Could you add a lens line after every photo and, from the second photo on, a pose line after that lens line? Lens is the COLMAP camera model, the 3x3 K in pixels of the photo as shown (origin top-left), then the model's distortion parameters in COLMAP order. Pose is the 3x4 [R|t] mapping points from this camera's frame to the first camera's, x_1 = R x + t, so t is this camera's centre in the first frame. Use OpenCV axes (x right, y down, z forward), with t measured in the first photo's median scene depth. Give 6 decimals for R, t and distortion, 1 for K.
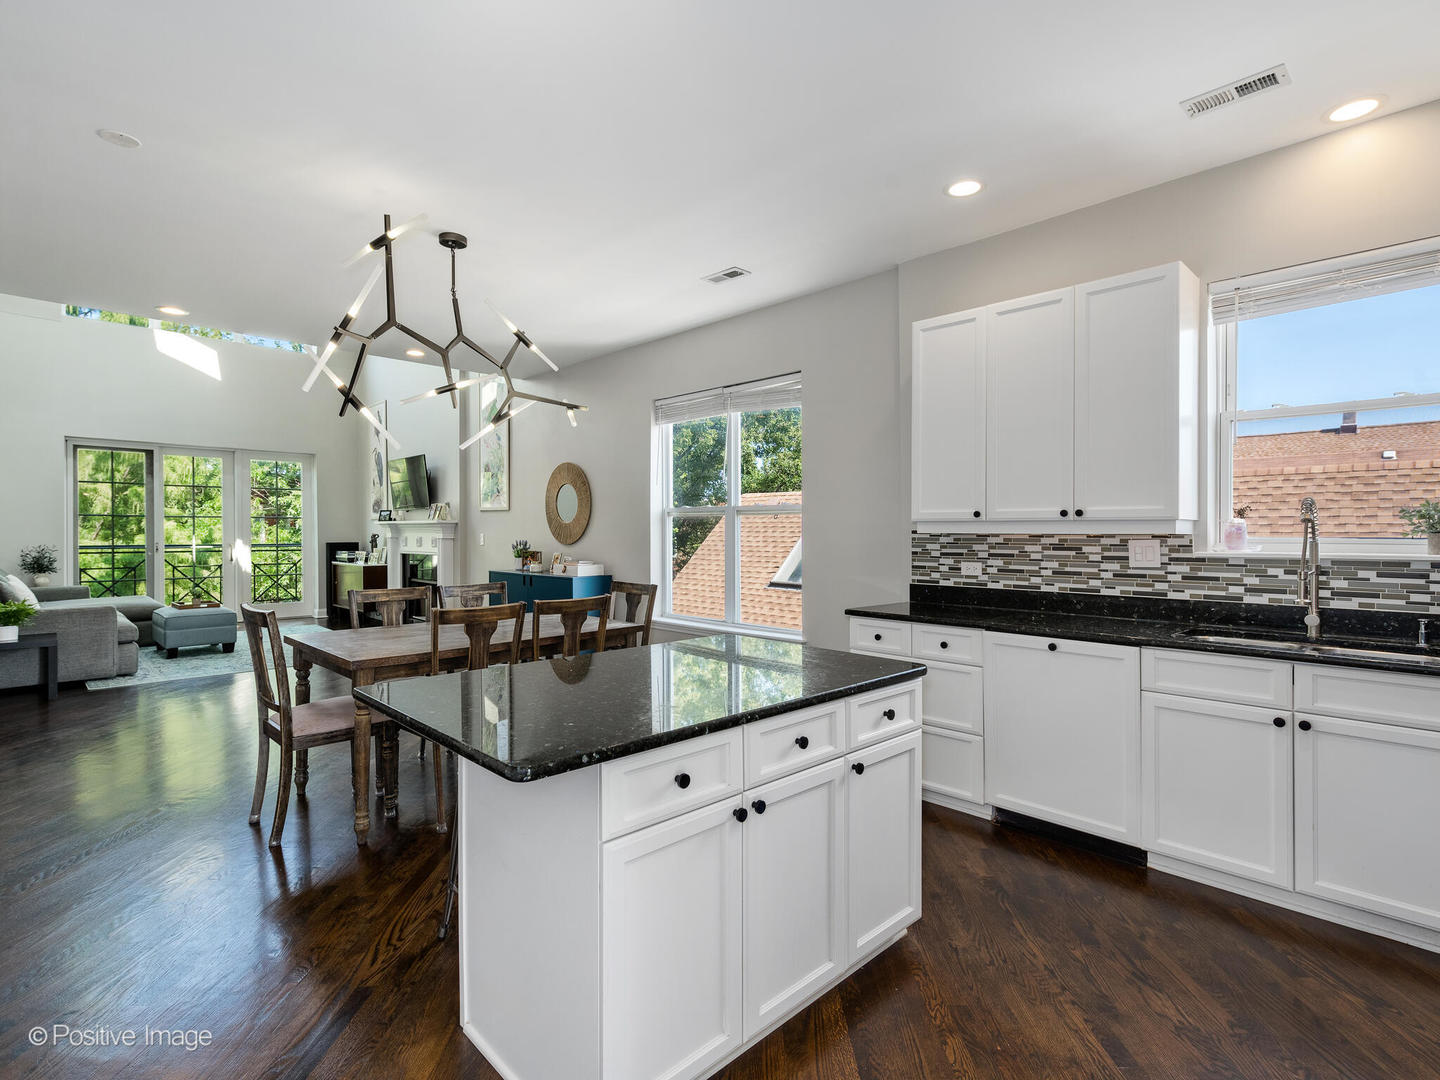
lens RADIAL K [[712.6, 0, 730.9], [0, 712.6, 550.0], [0, 0, 1]] dist [-0.005198, -0.000554]
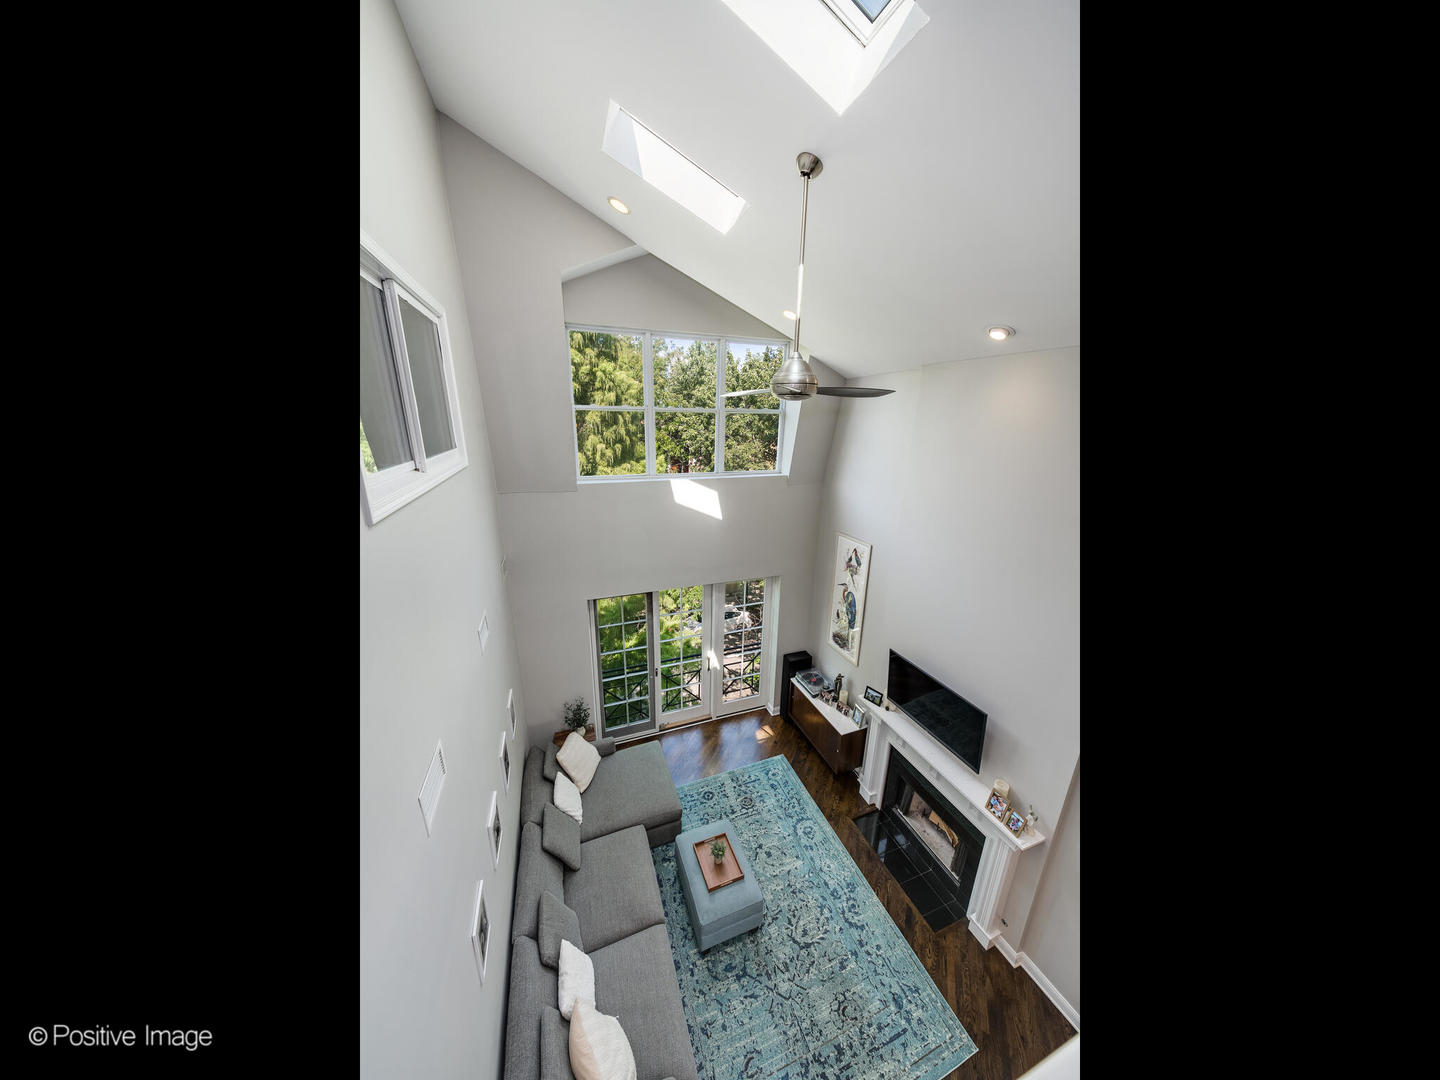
lens RADIAL K [[417.7, 0, 715.3], [0, 417.7, 541.0], [0, 0, 1]] dist [0.000483, -0.000025]
pose [[0.905365, 0.126714, -0.405287, -1.257577], [-0.019311, 0.965737, 0.258803, -0.958891], [0.424195, -0.226485, 0.876792, 1.328024]]
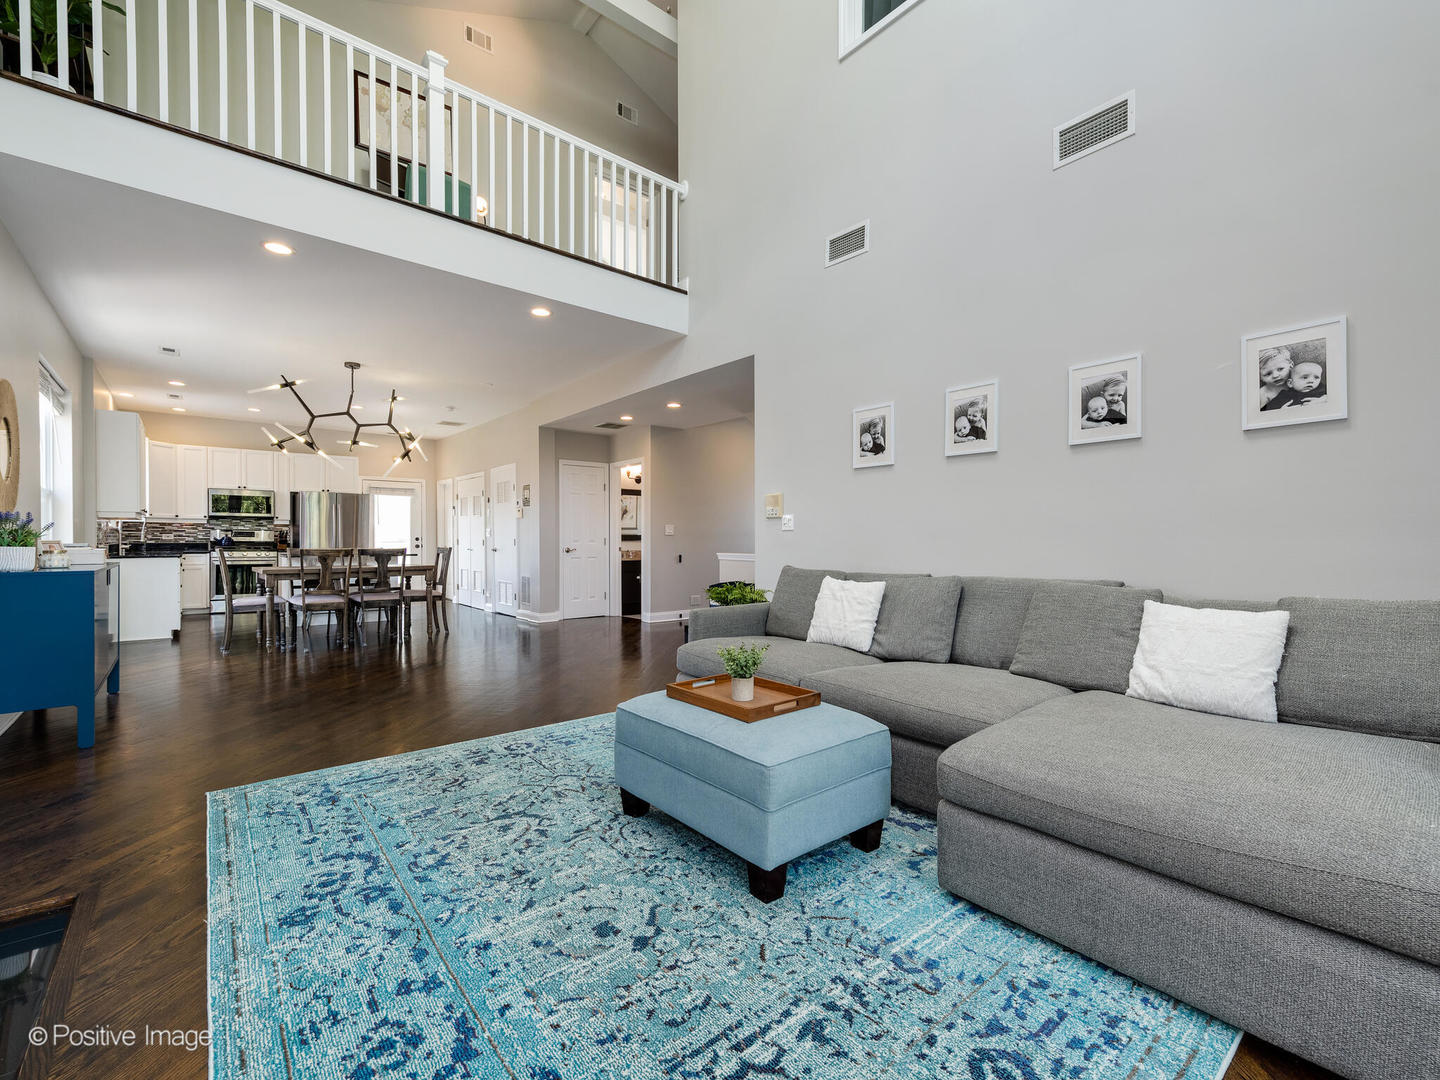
lens RADIAL K [[630.4, 0, 721.9], [0, 630.4, 541.7], [0, 0, 1]] dist [0.002827, -0.000145]
pose [[-0.995455, -0.002227, 0.095209, -1.640256], [0.001015, 0.999422, 0.033989, -0.015230], [-0.095230, 0.033931, -0.994877, 2.761698]]
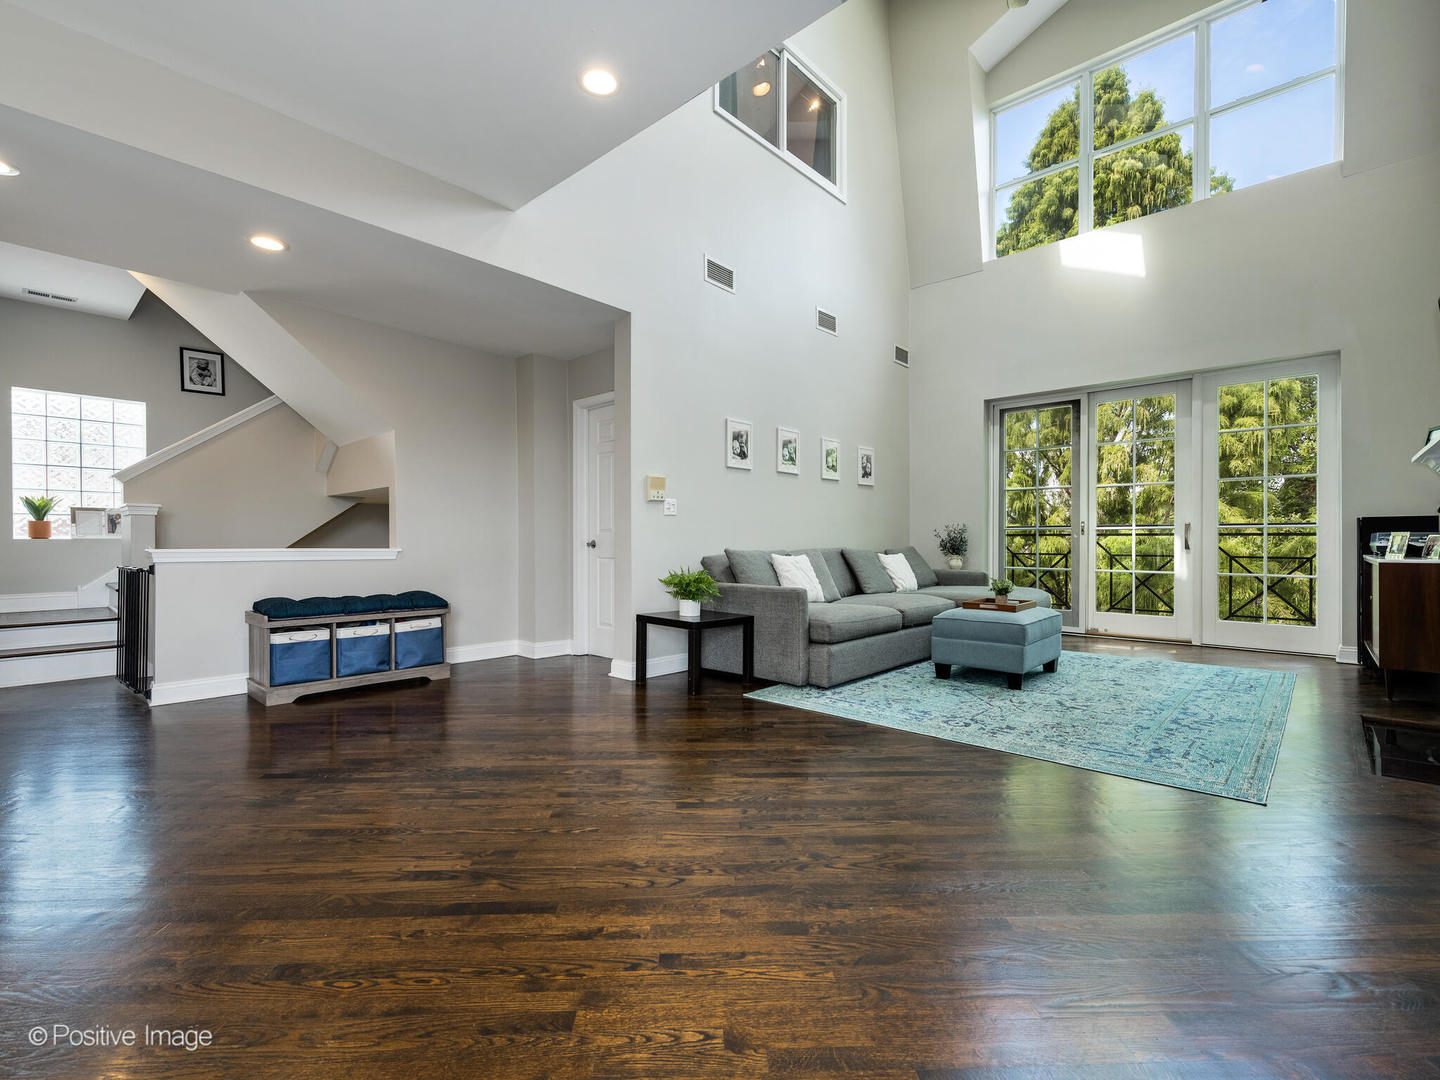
lens RADIAL K [[649.6, 0, 720.0], [0, 649.6, 539.1], [0, 0, 1]] dist [0.003454, -0.001126]
pose [[0.040401, -0.003118, -0.999179, -0.348666], [-0.027823, 0.999604, -0.004244, 0.056216], [0.998796, 0.027972, 0.040299, 1.521288]]
